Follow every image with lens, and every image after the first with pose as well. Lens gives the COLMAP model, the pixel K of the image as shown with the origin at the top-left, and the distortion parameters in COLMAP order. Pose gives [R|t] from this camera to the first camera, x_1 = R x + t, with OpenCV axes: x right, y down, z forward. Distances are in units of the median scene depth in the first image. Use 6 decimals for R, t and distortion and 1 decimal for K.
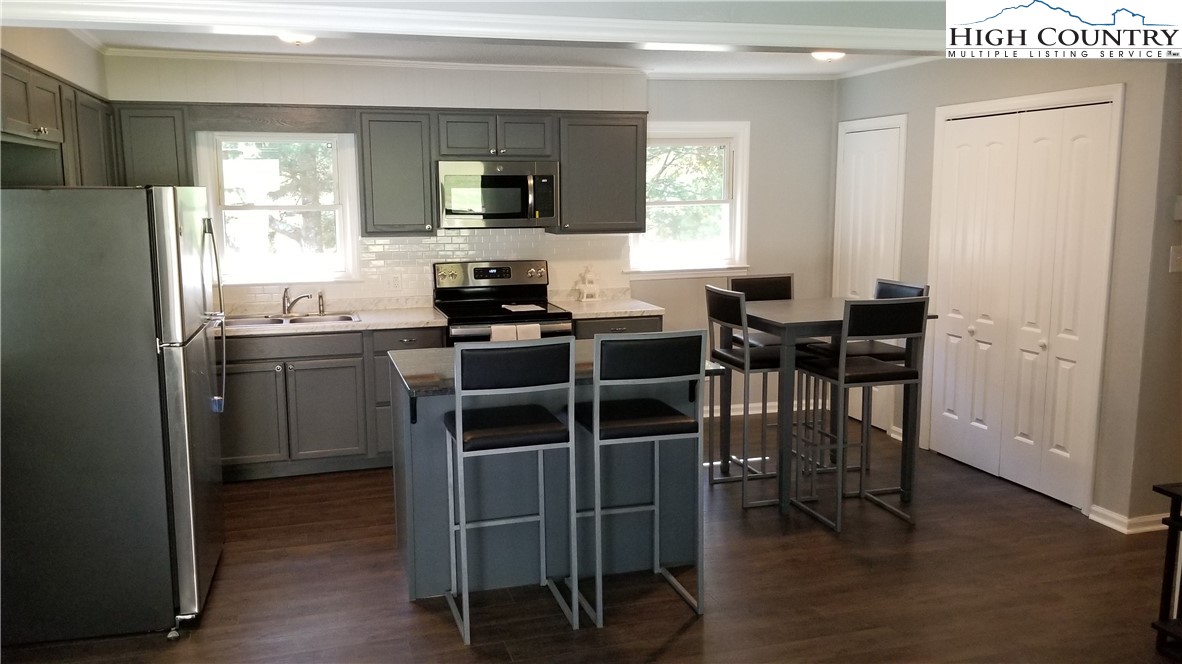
lens RADIAL K [[952.9, 0, 591.0], [0, 952.9, 332.0], [0, 0, 1]] dist [0.084211, -0.077741]
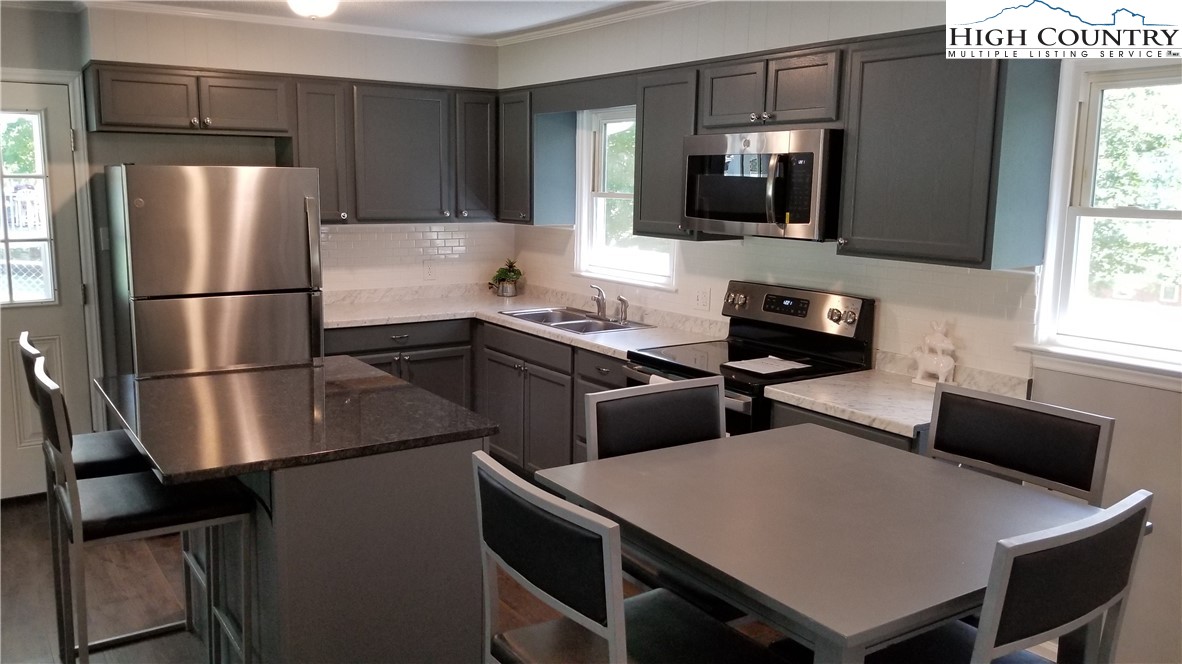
lens RADIAL K [[952.9, 0, 591.0], [0, 952.9, 332.0], [0, 0, 1]] dist [0.084211, -0.077741]
pose [[0.228951, 0.161158, -0.960005, 0.497747], [-0.154521, 0.979713, 0.127615, -0.108792], [0.961096, 0.119124, 0.249209, 0.737453]]
